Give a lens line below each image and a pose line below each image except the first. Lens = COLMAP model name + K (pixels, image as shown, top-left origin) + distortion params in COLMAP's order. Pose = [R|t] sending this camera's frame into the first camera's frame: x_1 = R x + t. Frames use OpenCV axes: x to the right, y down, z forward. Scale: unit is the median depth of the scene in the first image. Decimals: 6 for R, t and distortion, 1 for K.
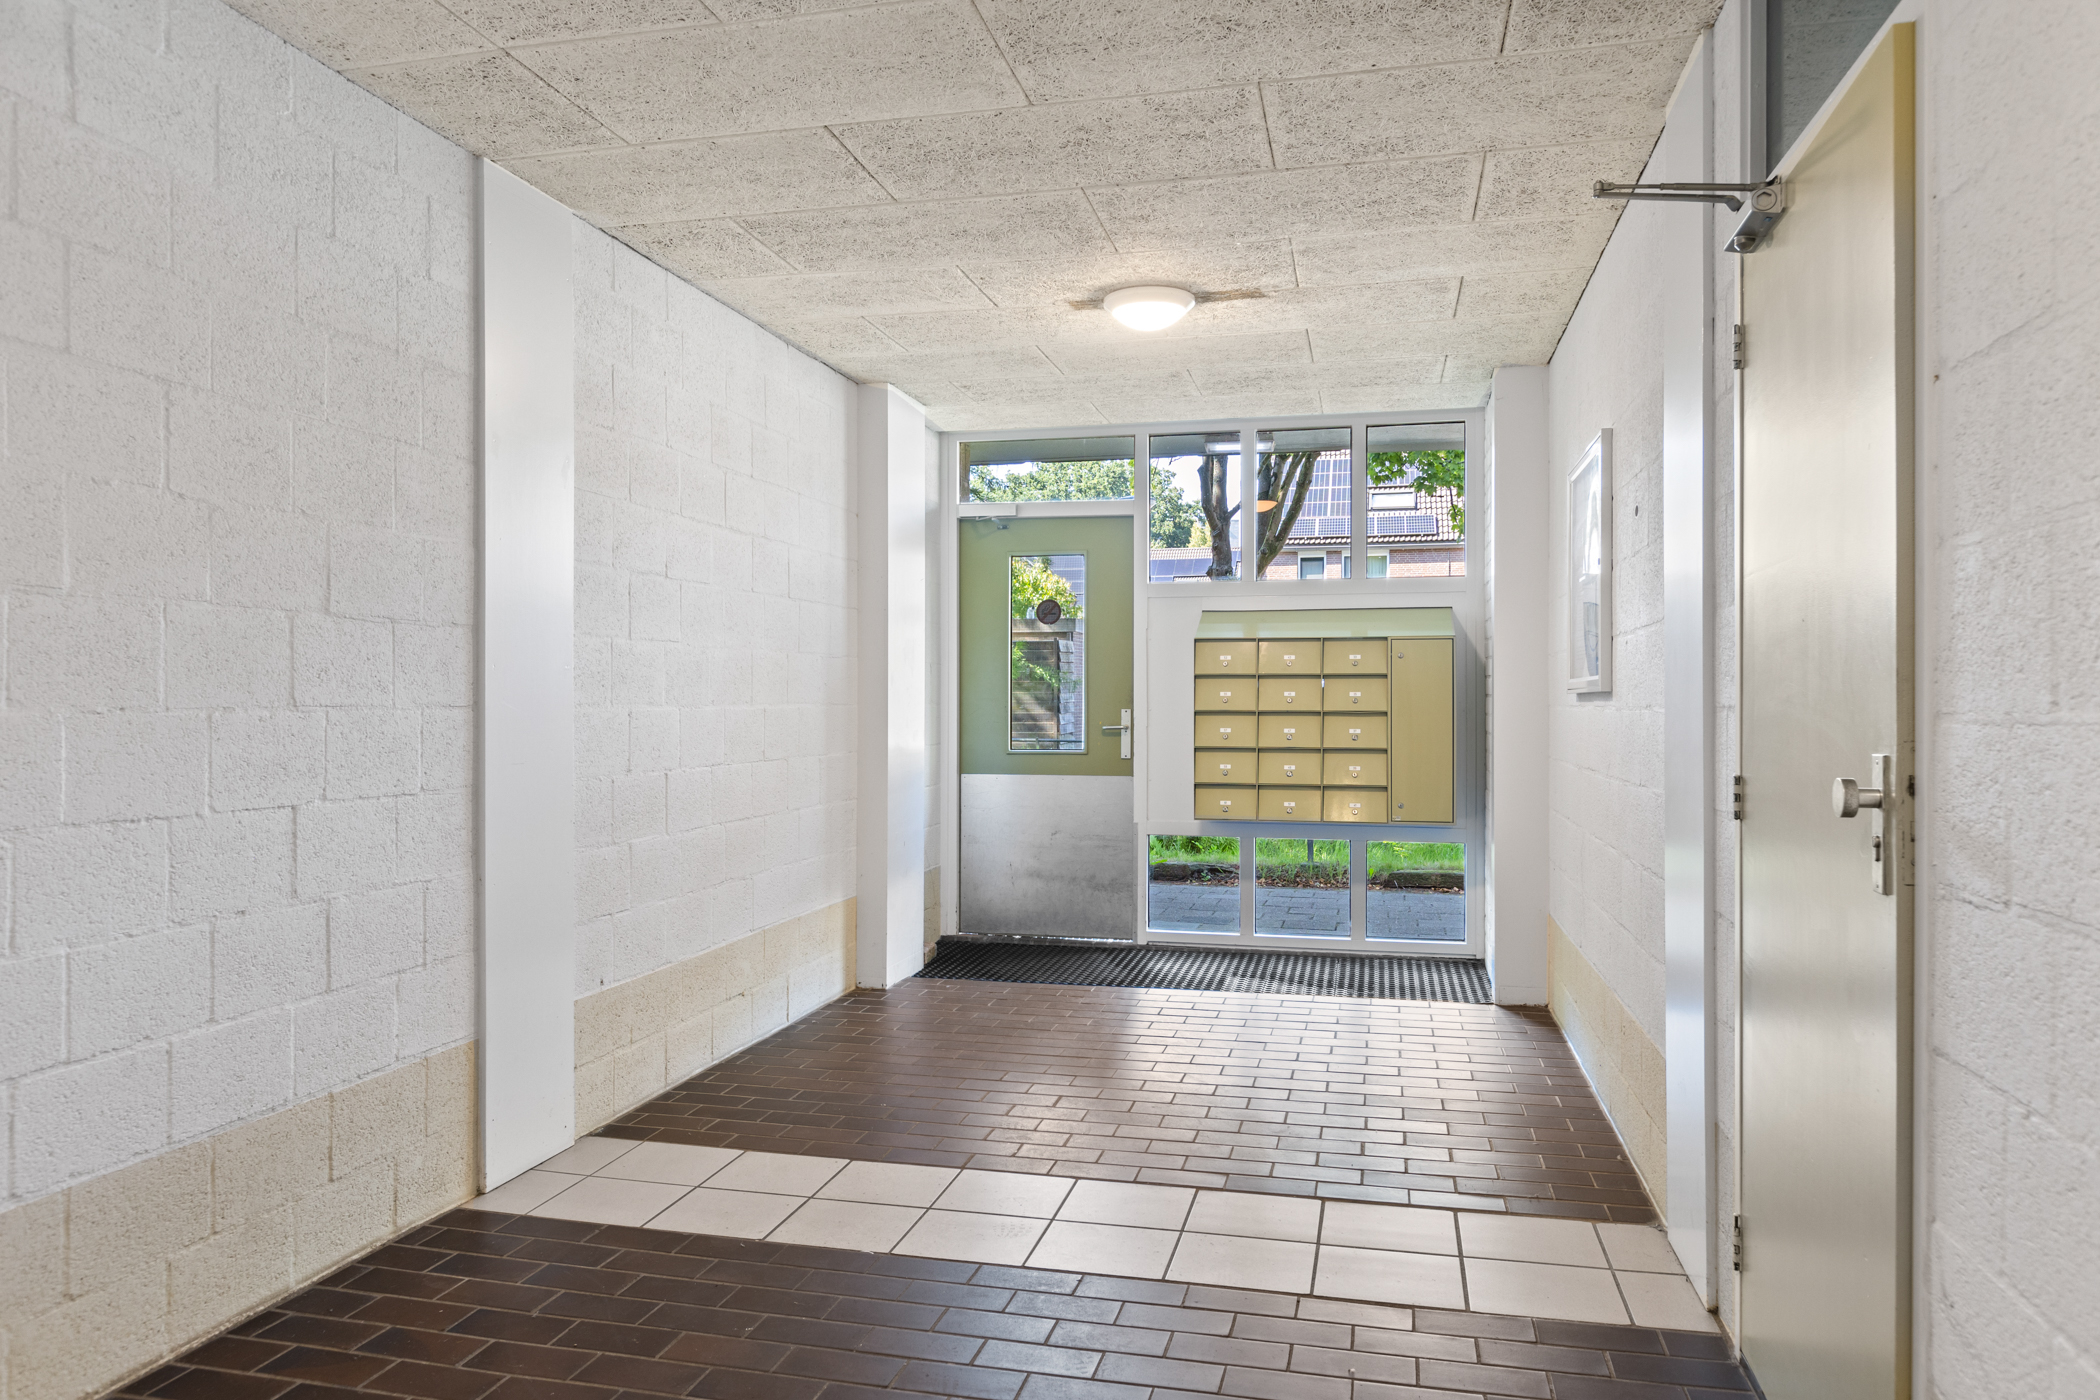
lens RADIAL K [[1427.8, 0, 1043.7], [0, 1427.8, 698.3], [0, 0, 1]] dist [0.004004, 0.001243]
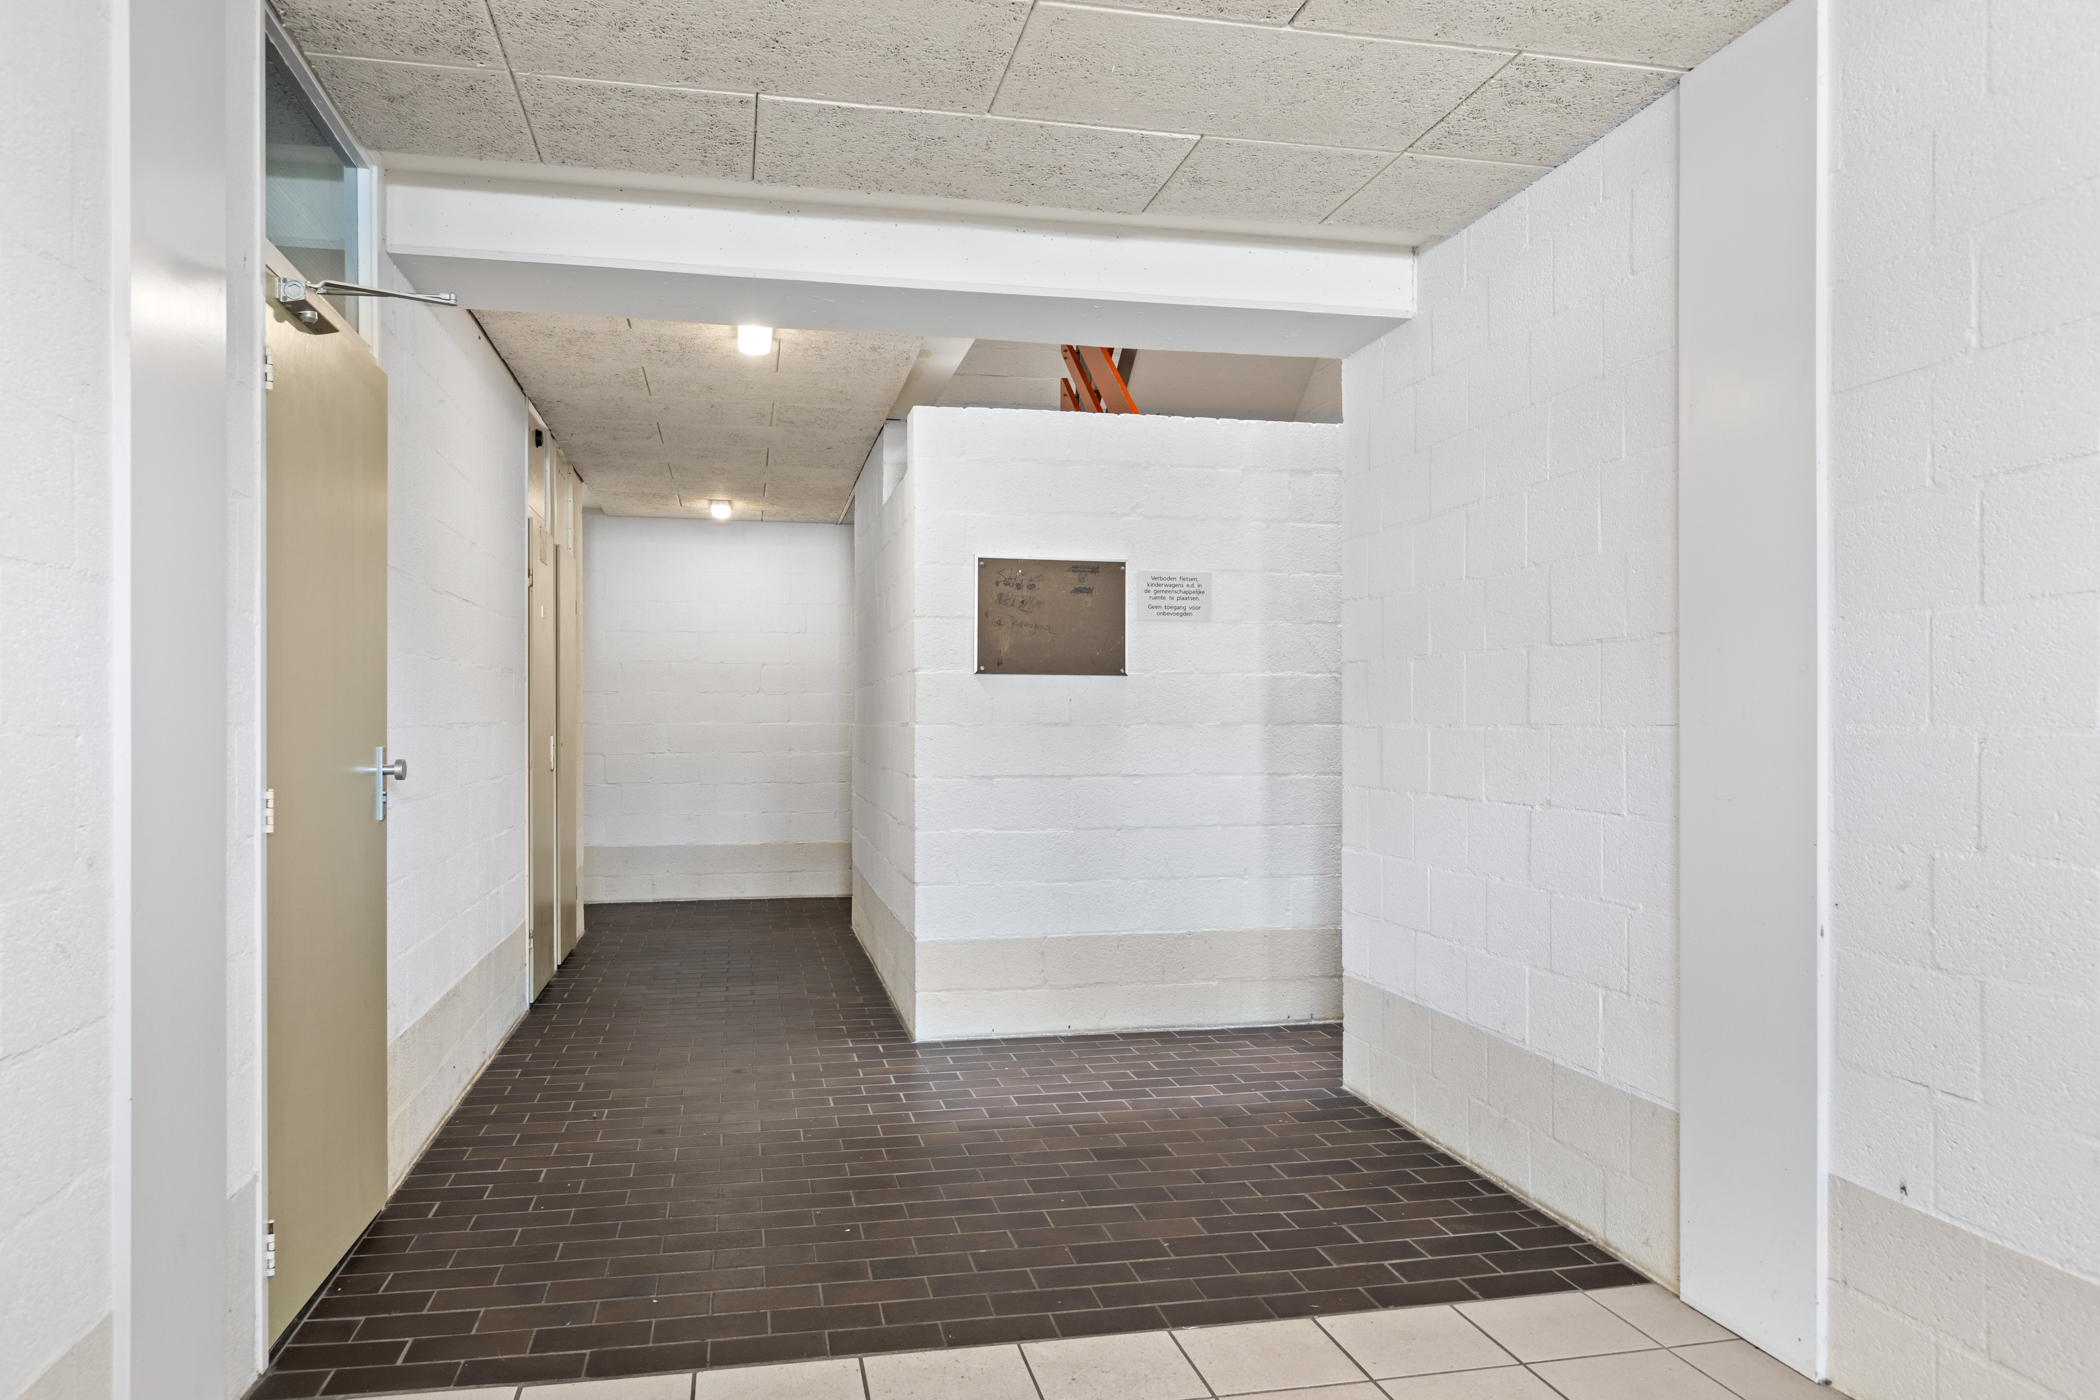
lens RADIAL K [[1427.8, 0, 1045.5], [0, 1427.8, 712.8], [0, 0, 1]] dist [0.004004, 0.001243]
pose [[-0.901806, -0.005220, -0.432111, 0.357596], [-0.001034, 0.999950, -0.009923, 0.007995], [0.432141, -0.008502, -0.901766, 1.810052]]
